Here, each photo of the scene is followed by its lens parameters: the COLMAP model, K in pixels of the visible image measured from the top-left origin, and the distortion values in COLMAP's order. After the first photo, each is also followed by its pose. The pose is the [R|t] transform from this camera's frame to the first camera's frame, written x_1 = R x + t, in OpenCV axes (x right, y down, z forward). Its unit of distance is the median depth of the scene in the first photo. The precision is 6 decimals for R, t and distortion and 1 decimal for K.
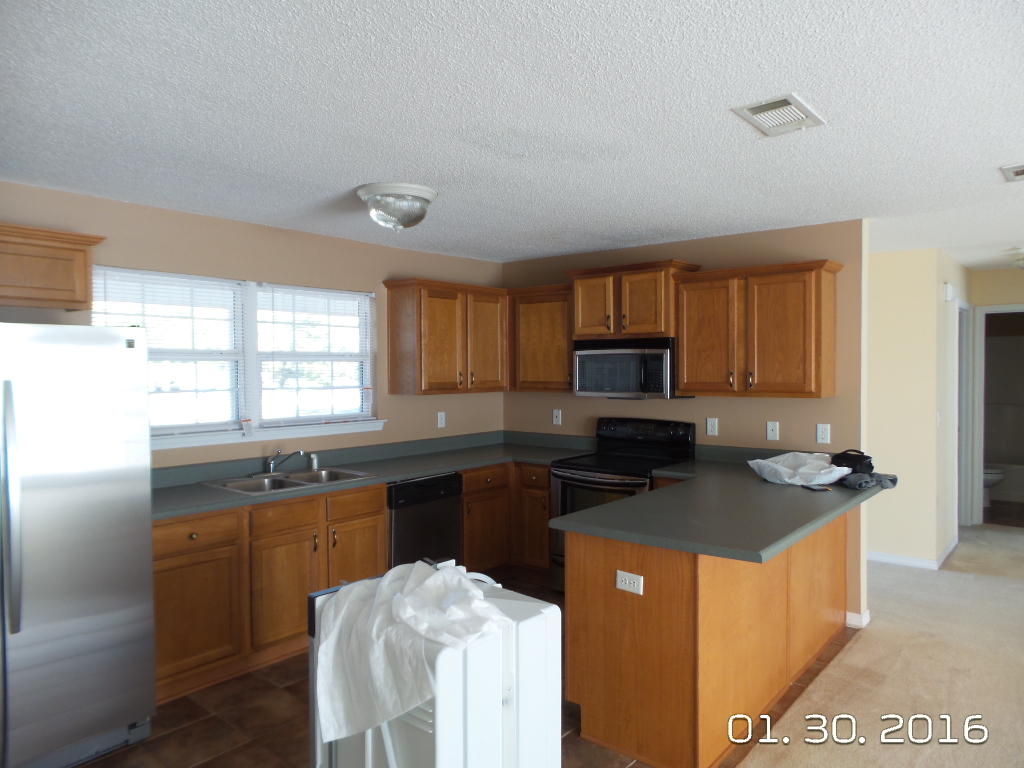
lens RADIAL K [[698.3, 0, 512.0], [0, 698.3, 384.0], [0, 0, 1]] dist [-0.002187, 0.003957]
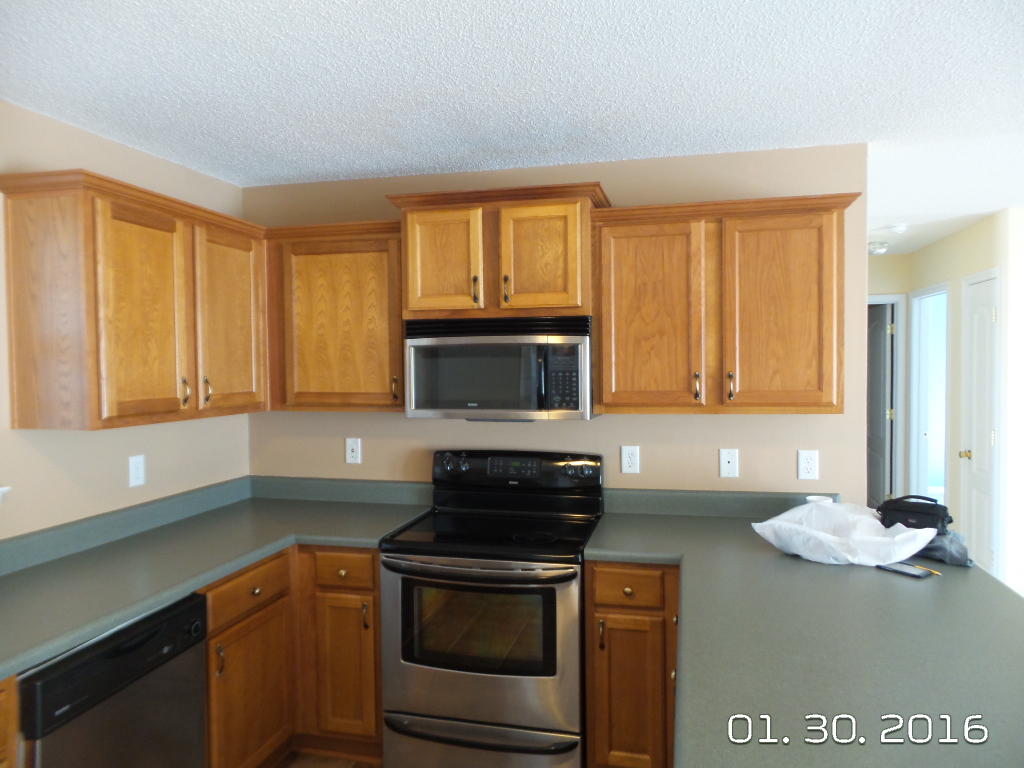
lens RADIAL K [[698.3, 0, 512.0], [0, 698.3, 384.0], [0, 0, 1]] dist [-0.002187, 0.003957]
pose [[0.895575, -0.016435, 0.444607, -0.090932], [0.016055, 0.999860, 0.004621, -0.011978], [-0.444621, 0.003000, 0.895714, 0.468679]]
